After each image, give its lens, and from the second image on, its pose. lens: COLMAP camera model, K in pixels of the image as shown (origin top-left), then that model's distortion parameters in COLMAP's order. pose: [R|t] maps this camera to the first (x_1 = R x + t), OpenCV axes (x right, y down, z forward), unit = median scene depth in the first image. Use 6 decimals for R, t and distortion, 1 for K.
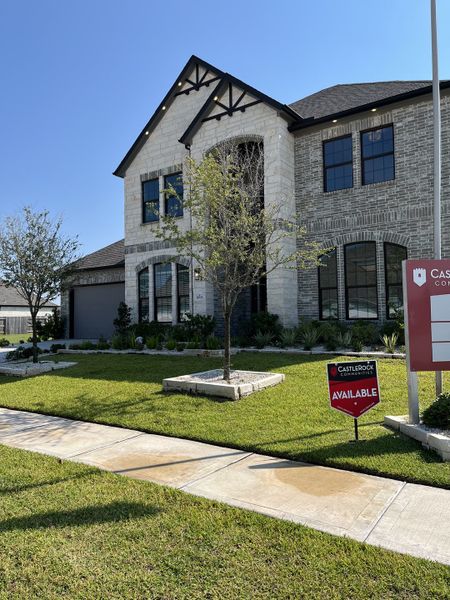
lens RADIAL K [[448.3, 0, 222.0], [0, 448.3, 298.0], [0, 0, 1]] dist [0.066400, -0.094230]
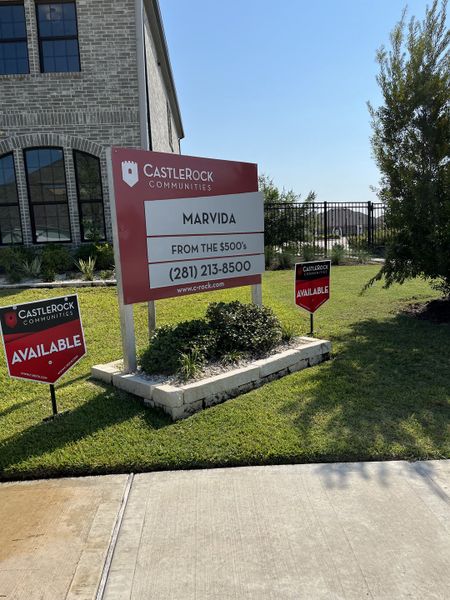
lens RADIAL K [[448.3, 0, 222.0], [0, 448.3, 298.0], [0, 0, 1]] dist [0.066400, -0.094230]
pose [[0.791399, -0.101335, 0.602843, 0.044085], [0.002881, 0.986772, 0.162090, 0.014118], [-0.611294, -0.126541, 0.781222, 0.142663]]
